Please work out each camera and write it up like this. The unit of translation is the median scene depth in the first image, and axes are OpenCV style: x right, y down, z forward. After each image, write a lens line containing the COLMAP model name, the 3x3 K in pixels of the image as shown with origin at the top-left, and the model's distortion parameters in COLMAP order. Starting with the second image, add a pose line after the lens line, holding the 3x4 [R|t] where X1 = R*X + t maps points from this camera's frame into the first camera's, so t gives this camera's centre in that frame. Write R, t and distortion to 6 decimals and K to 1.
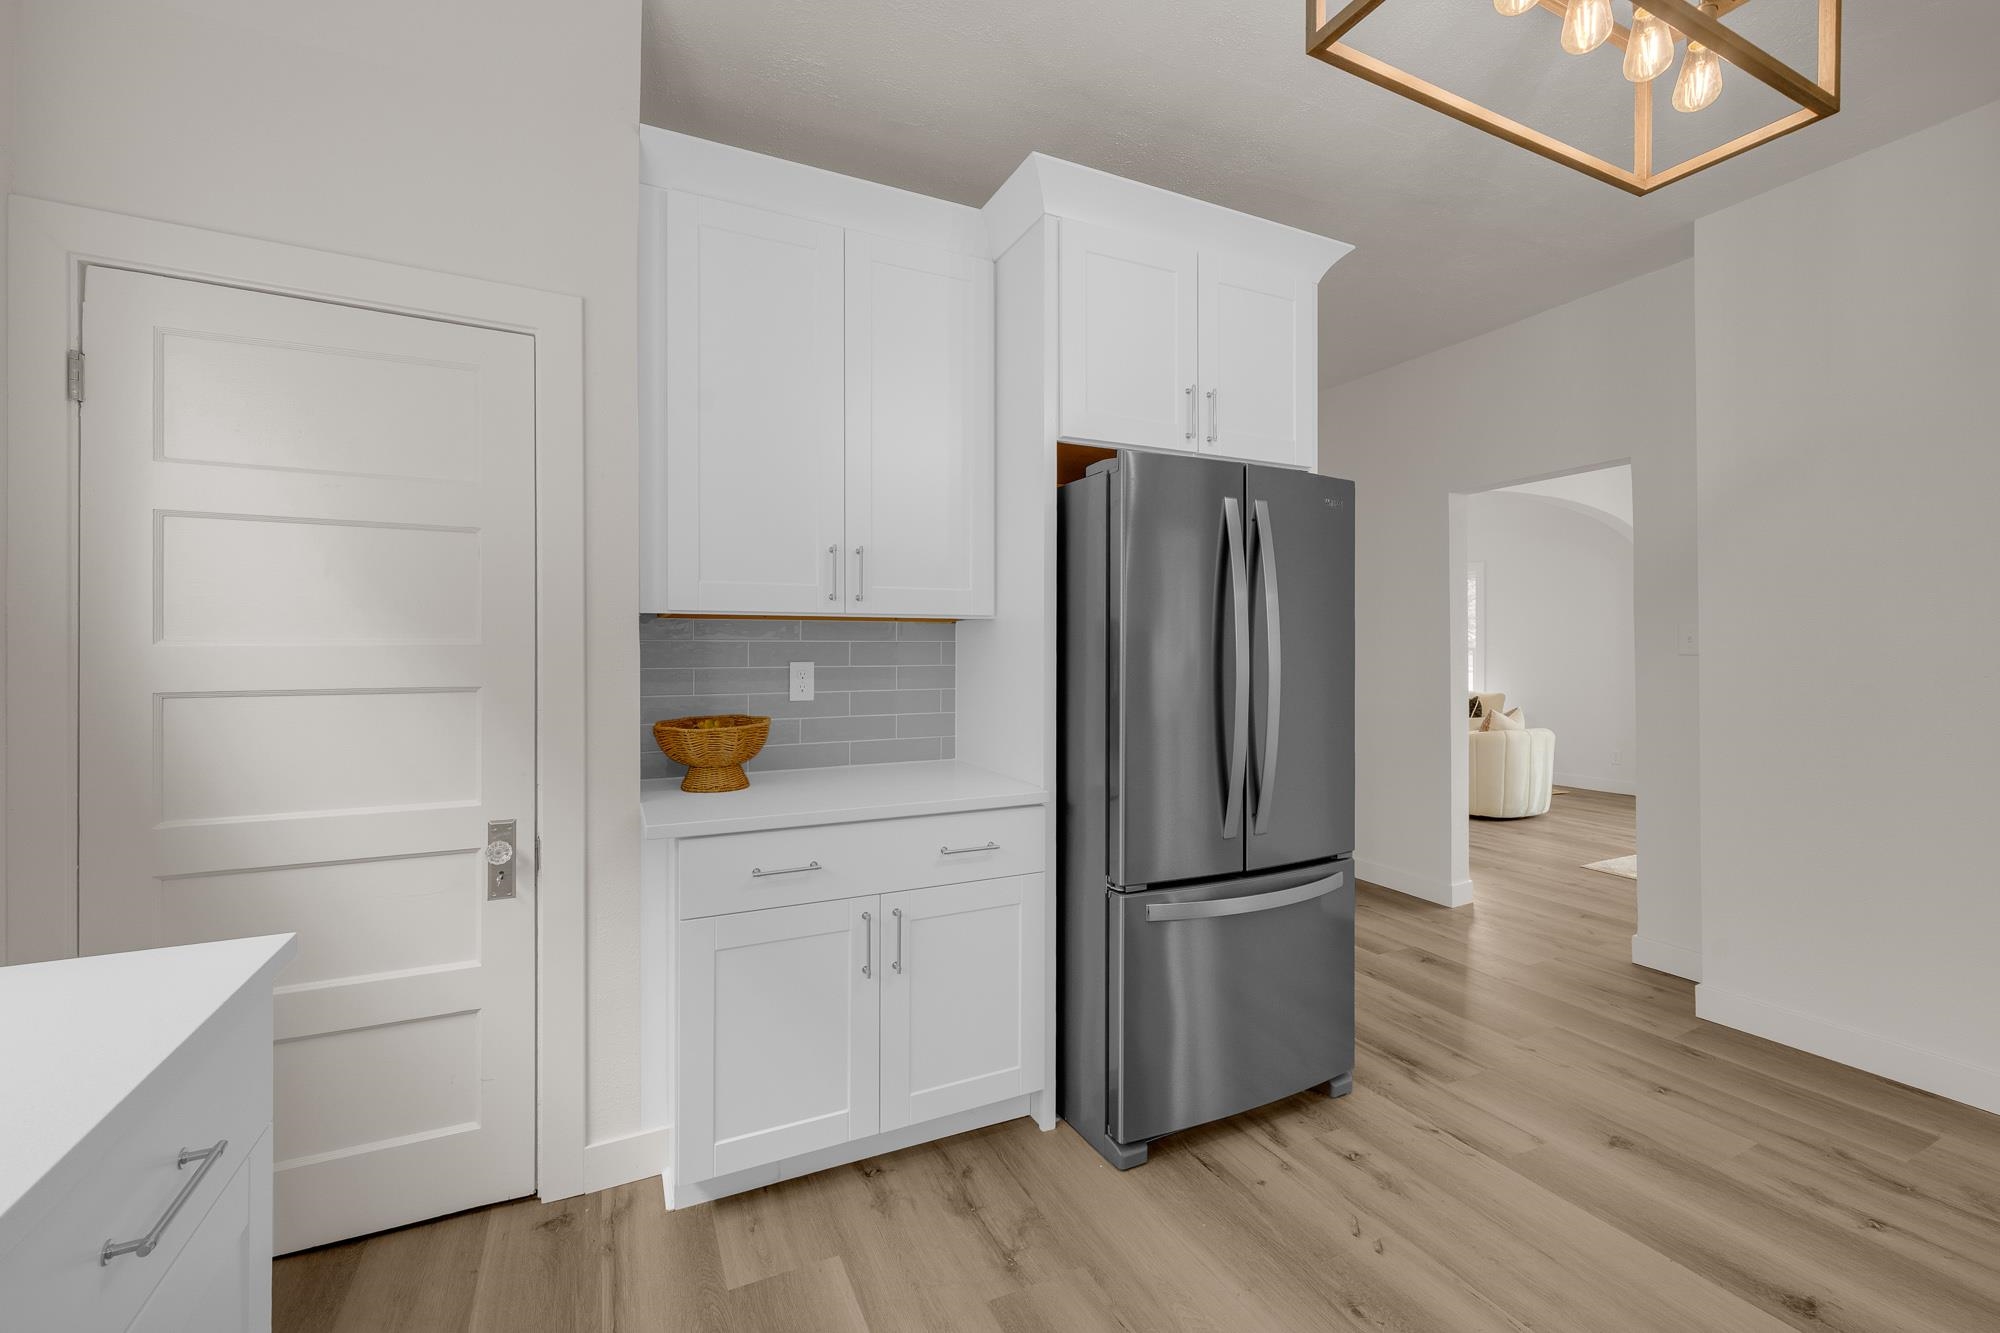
lens RADIAL K [[806.7, 0, 992.9], [0, 806.7, 645.2], [0, 0, 1]] dist [0.000568, 0.000146]
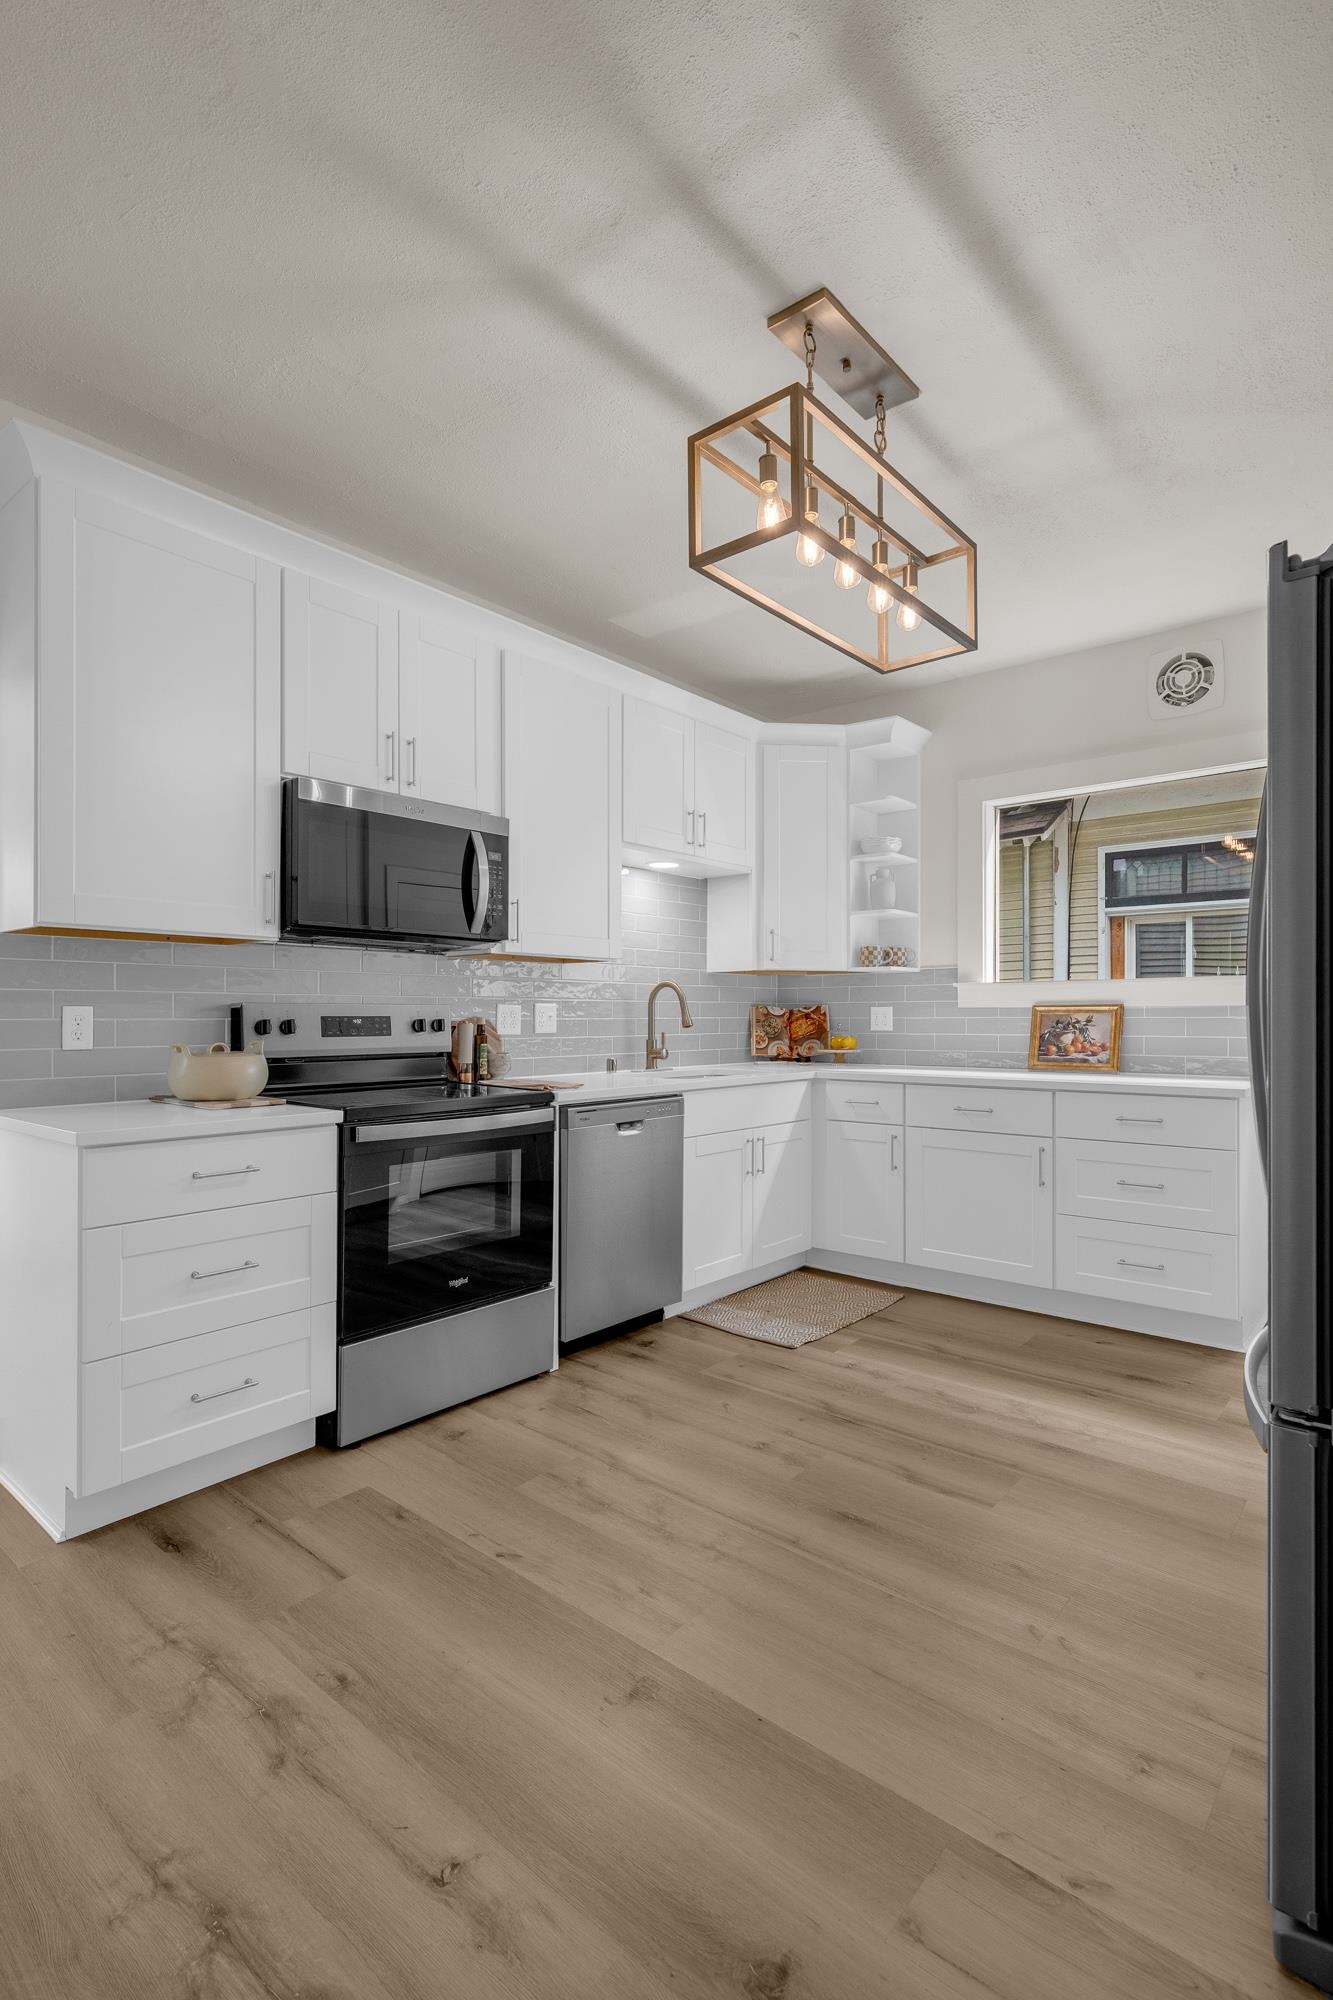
lens RADIAL K [[974.6, 0, 670.4], [0, 974.6, 1013.1], [0, 0, 1]] dist [-0.000896, 0.000069]
pose [[-0.910058, -0.001224, -0.414479, 1.086522], [0.001691, 0.999976, -0.006667, 0.055826], [0.414478, -0.006768, -0.910034, 1.527808]]
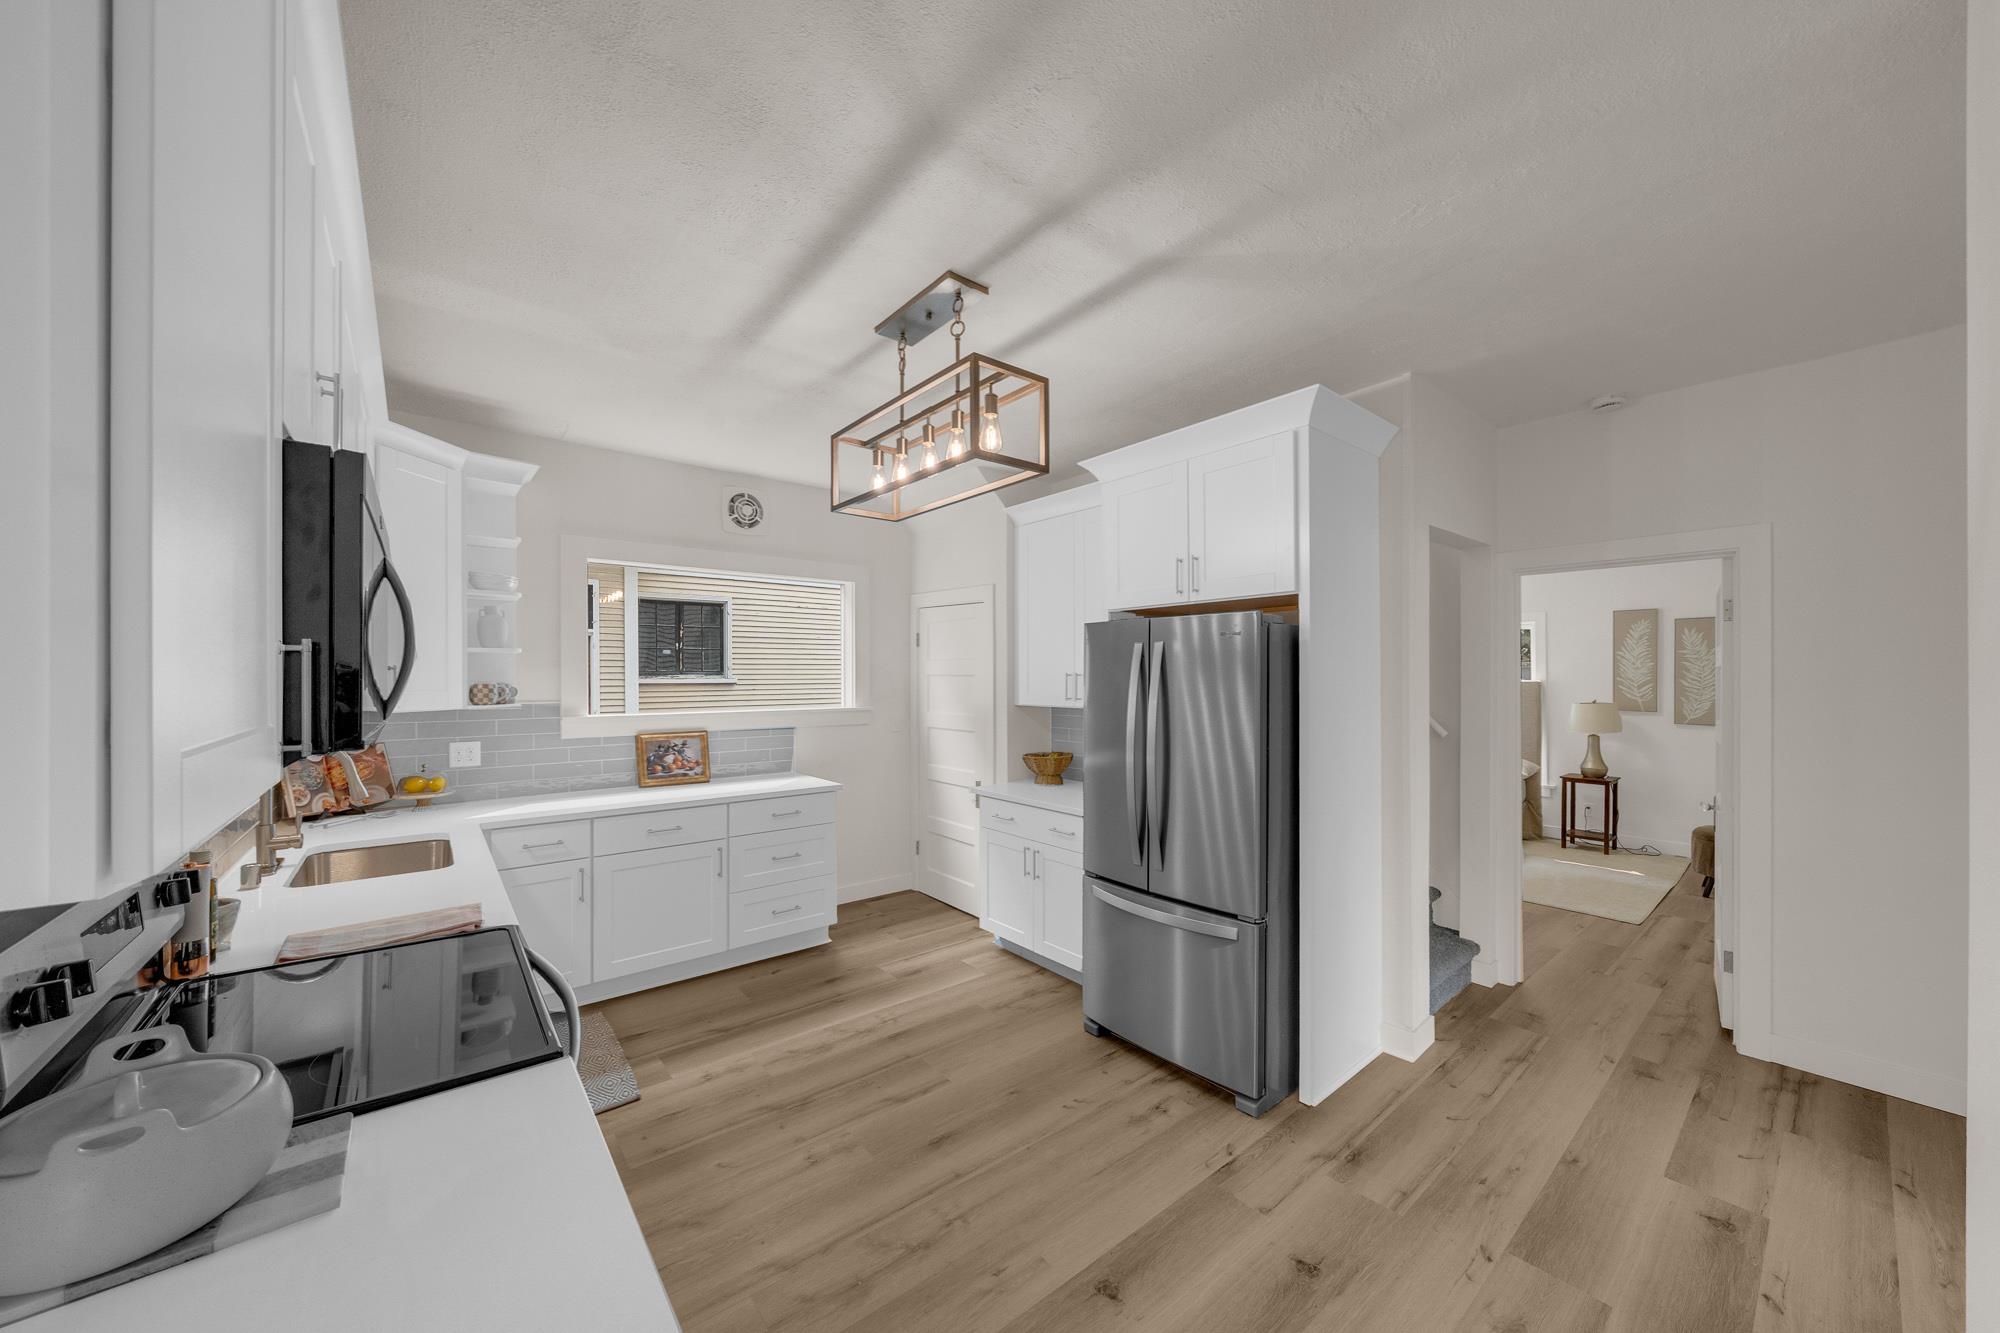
lens RADIAL K [[707.4, 0, 1001.7], [0, 707.4, 679.6], [0, 0, 1]] dist [-0.002736, -0.000072]
pose [[0.242110, 0.002019, -0.970247, 1.561921], [0.004072, 0.999987, 0.003097, -0.119711], [0.970240, -0.004700, 0.242099, 0.433149]]
